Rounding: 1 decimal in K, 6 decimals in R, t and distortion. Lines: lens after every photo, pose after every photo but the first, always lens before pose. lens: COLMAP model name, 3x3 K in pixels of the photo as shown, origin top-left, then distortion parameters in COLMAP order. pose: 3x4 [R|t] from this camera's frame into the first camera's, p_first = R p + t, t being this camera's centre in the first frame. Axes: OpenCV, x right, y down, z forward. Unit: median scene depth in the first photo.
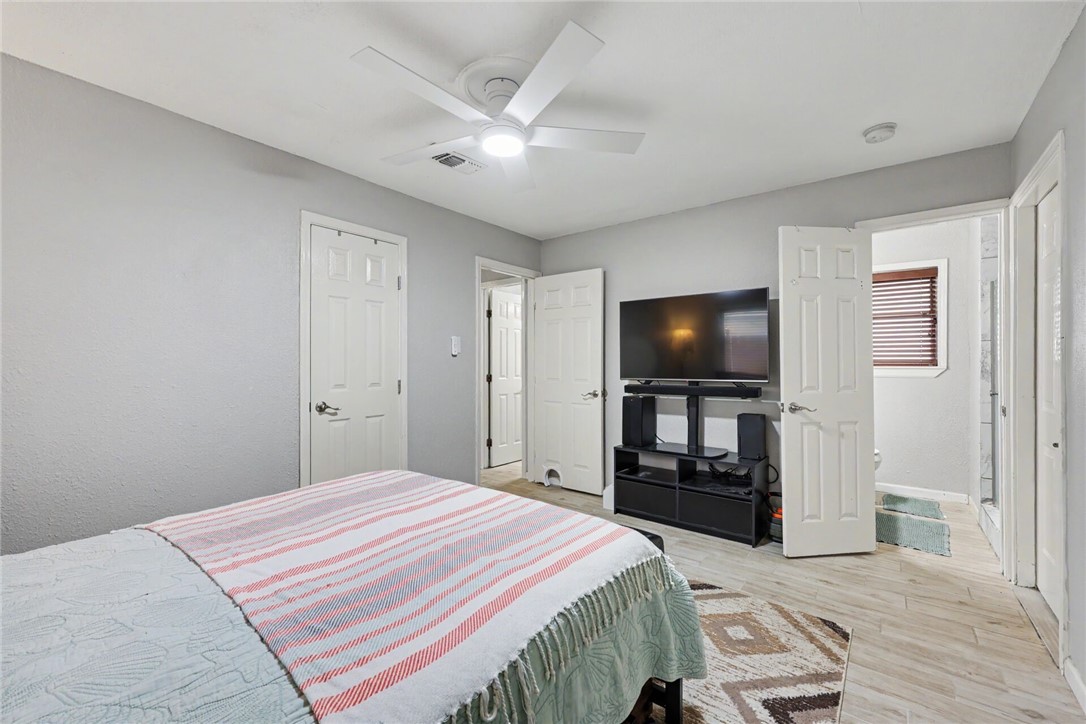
lens RADIAL K [[441.4, 0, 546.8], [0, 441.4, 360.0], [0, 0, 1]] dist [0.001425, 0.000713]
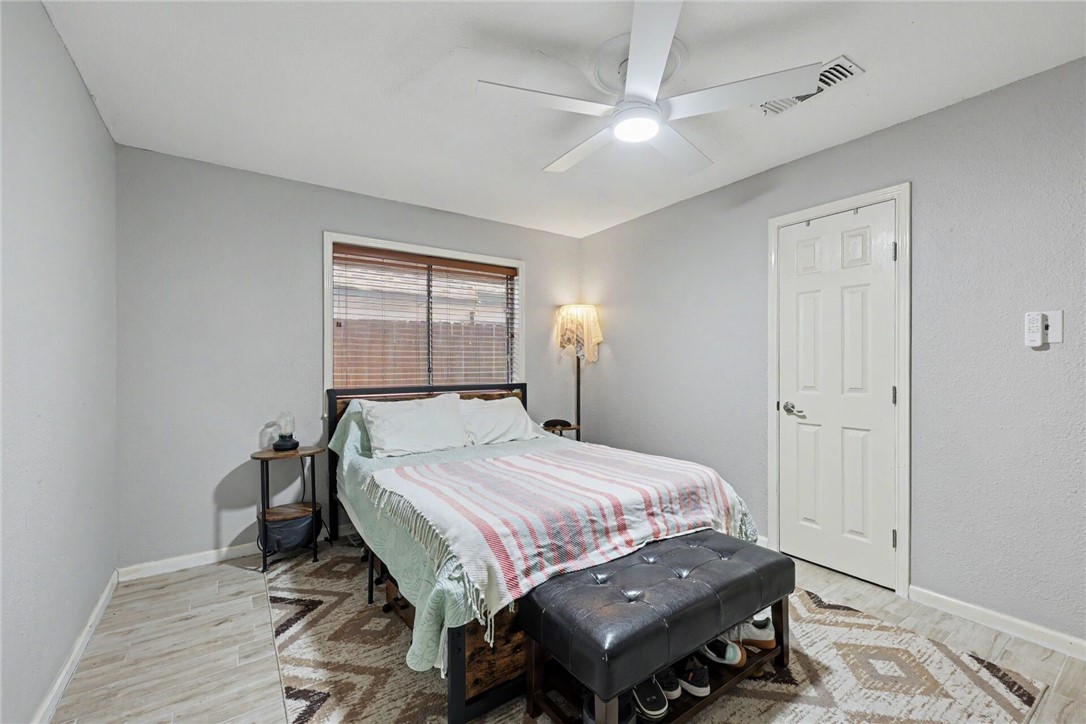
lens RADIAL K [[451.4, 0, 557.2], [0, 451.4, 366.2], [0, 0, 1]] dist [0.000110, 0.000222]
pose [[-0.279567, 0.006833, -0.960102, 0.598189], [0.010419, 0.999937, 0.004083, 0.003969], [0.960070, -0.008862, -0.279621, 0.767227]]
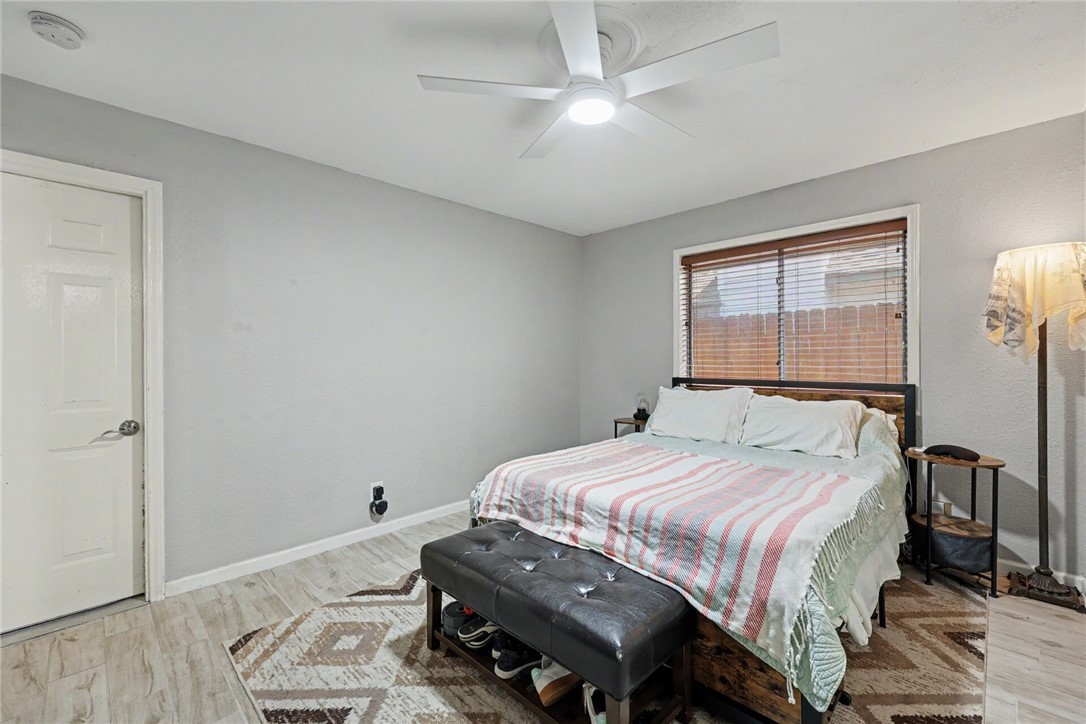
lens RADIAL K [[451.4, 0, 557.2], [0, 451.4, 366.2], [0, 0, 1]] dist [0.000110, 0.000222]
pose [[-0.994817, 0.009237, 0.101262, -0.085112], [0.010025, 0.999923, 0.007268, 0.010897], [-0.101187, 0.008246, -0.994833, 1.319531]]
